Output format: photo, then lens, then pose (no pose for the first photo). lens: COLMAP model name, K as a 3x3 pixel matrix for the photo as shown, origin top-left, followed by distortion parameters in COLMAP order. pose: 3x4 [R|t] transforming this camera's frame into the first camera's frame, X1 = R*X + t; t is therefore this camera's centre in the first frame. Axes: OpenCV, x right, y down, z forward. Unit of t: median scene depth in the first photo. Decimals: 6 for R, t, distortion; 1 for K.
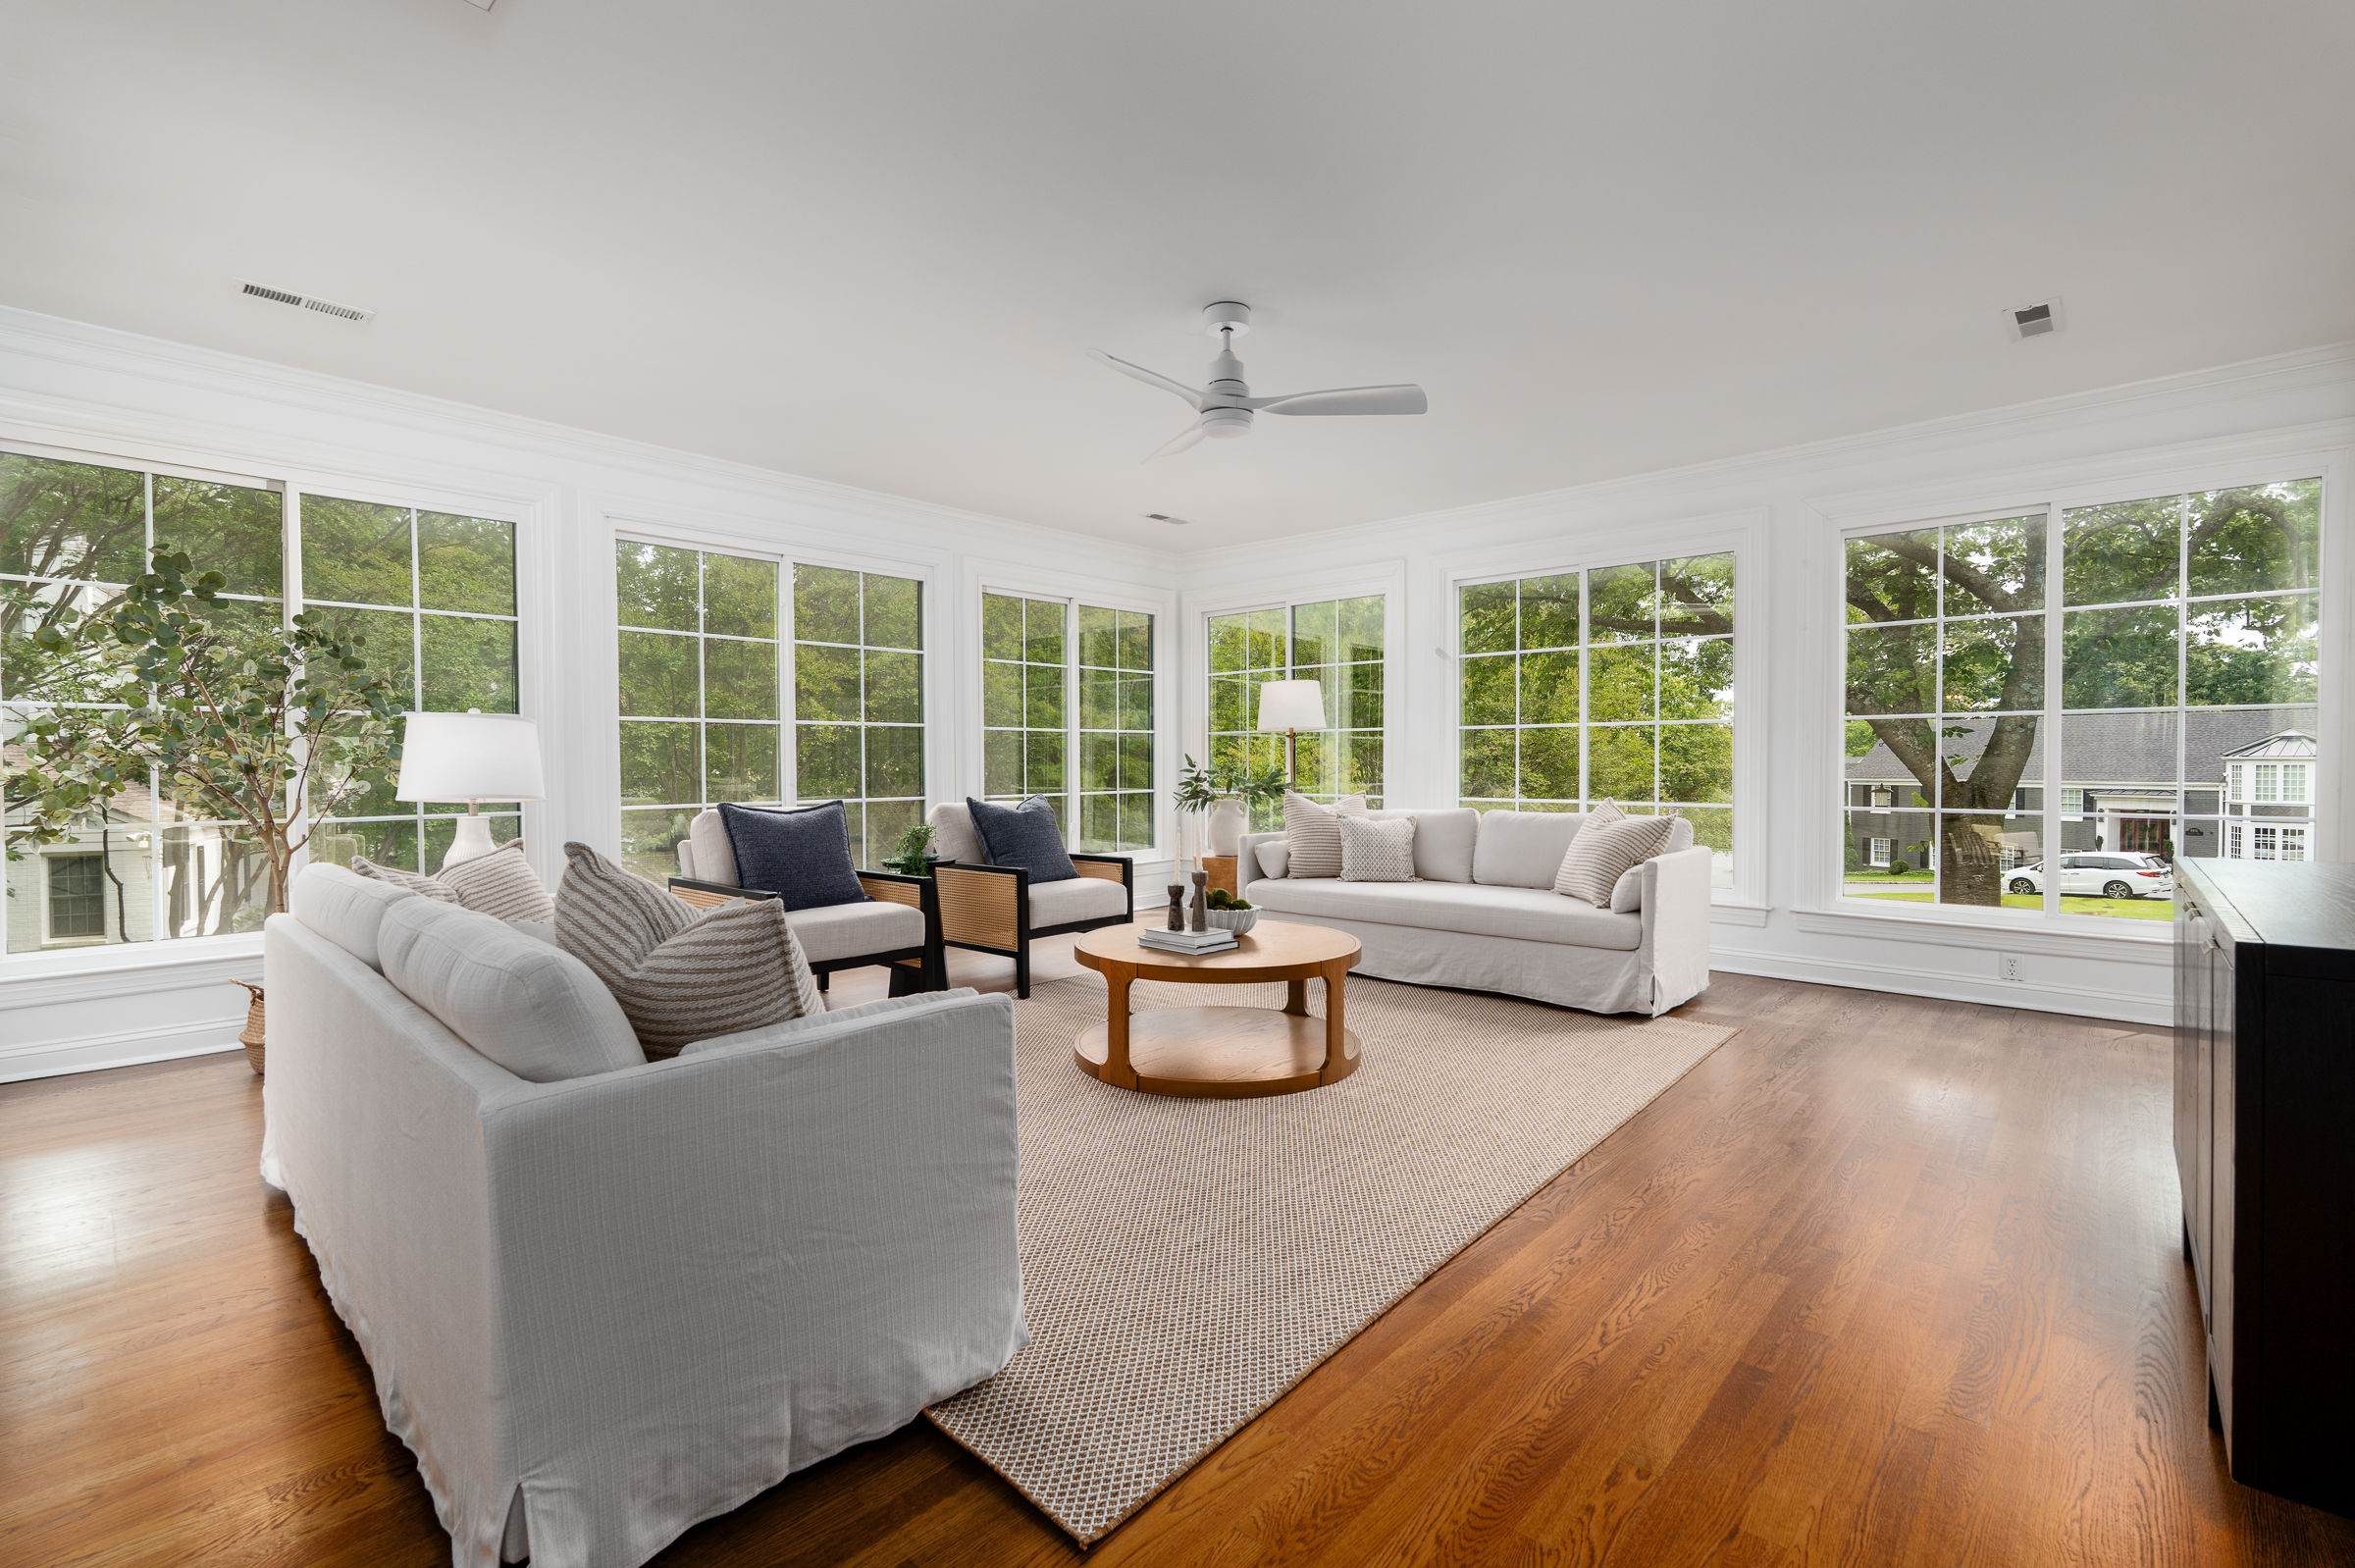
lens RADIAL K [[1057.7, 0, 1174.9], [0, 1057.7, 782.4], [0, 0, 1]] dist [-0.001930, 0.000183]
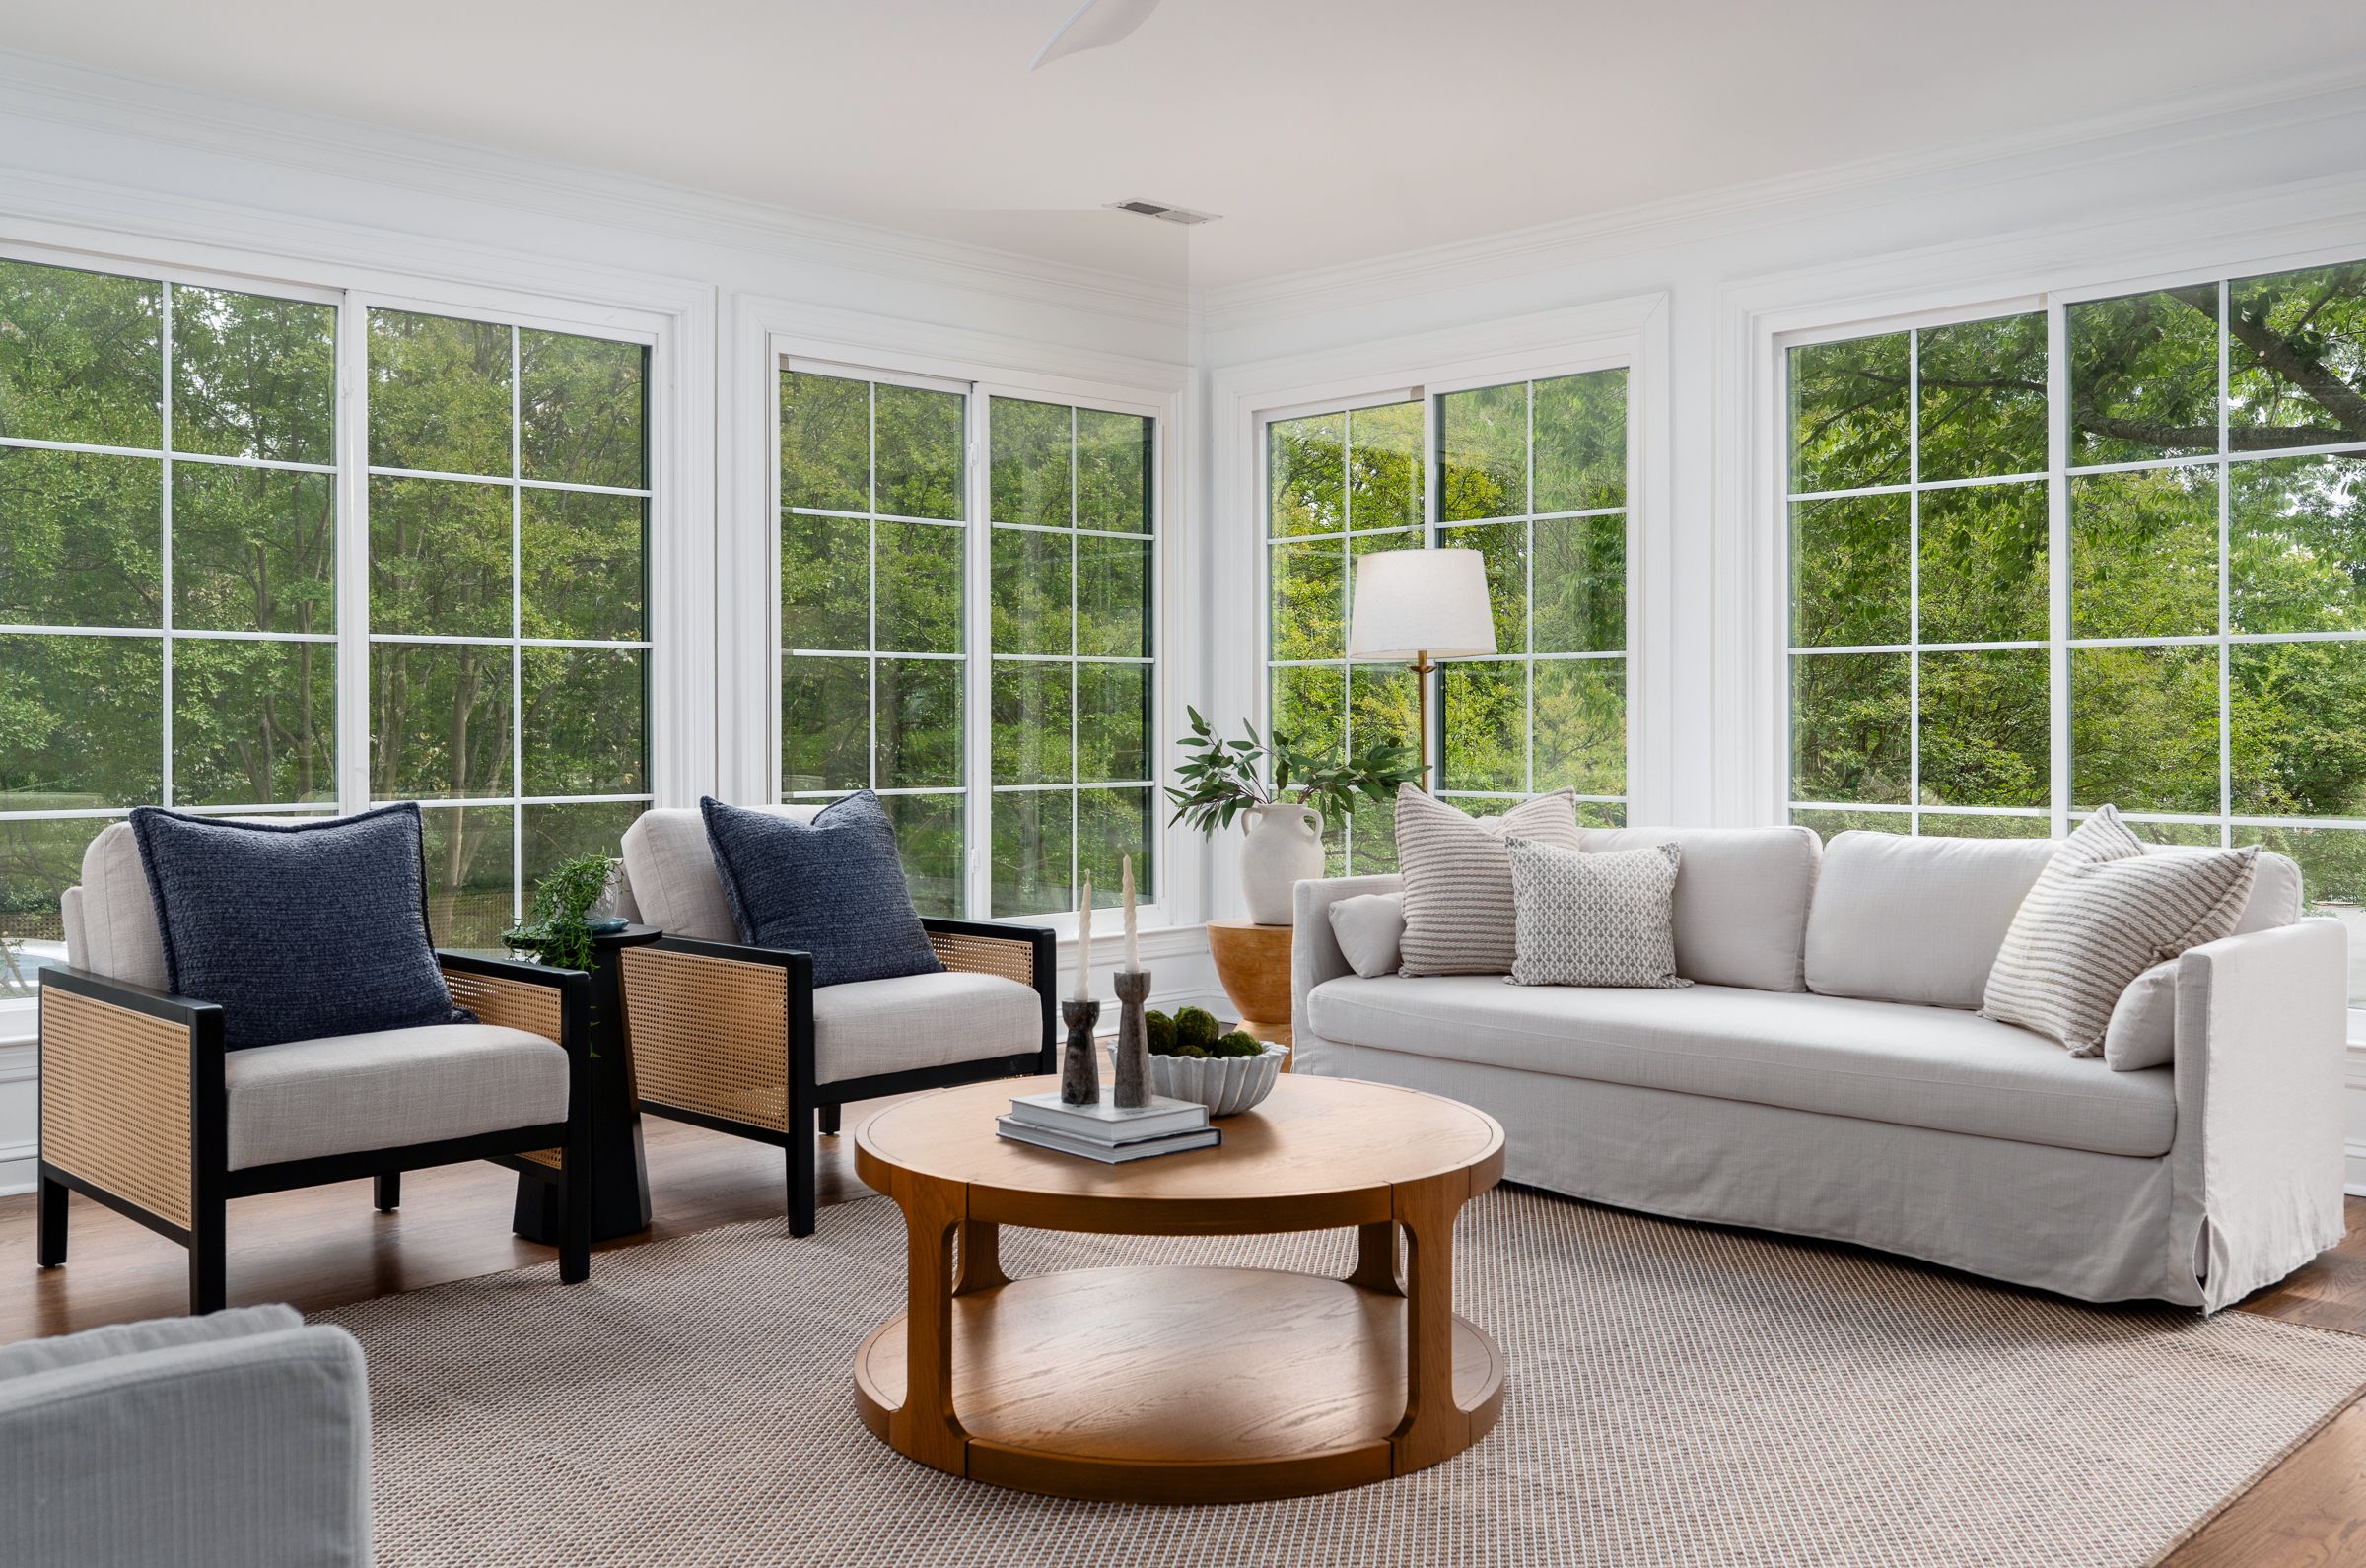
lens RADIAL K [[2037.2, 0, 1191.6], [0, 2037.2, 717.8], [0, 0, 1]] dist [0.019657, -0.008730]
pose [[0.998201, 0.002600, -0.059904, 0.078347], [-0.003933, 0.999747, -0.022147, -0.002045], [0.059831, 0.022343, 0.997958, 0.118167]]
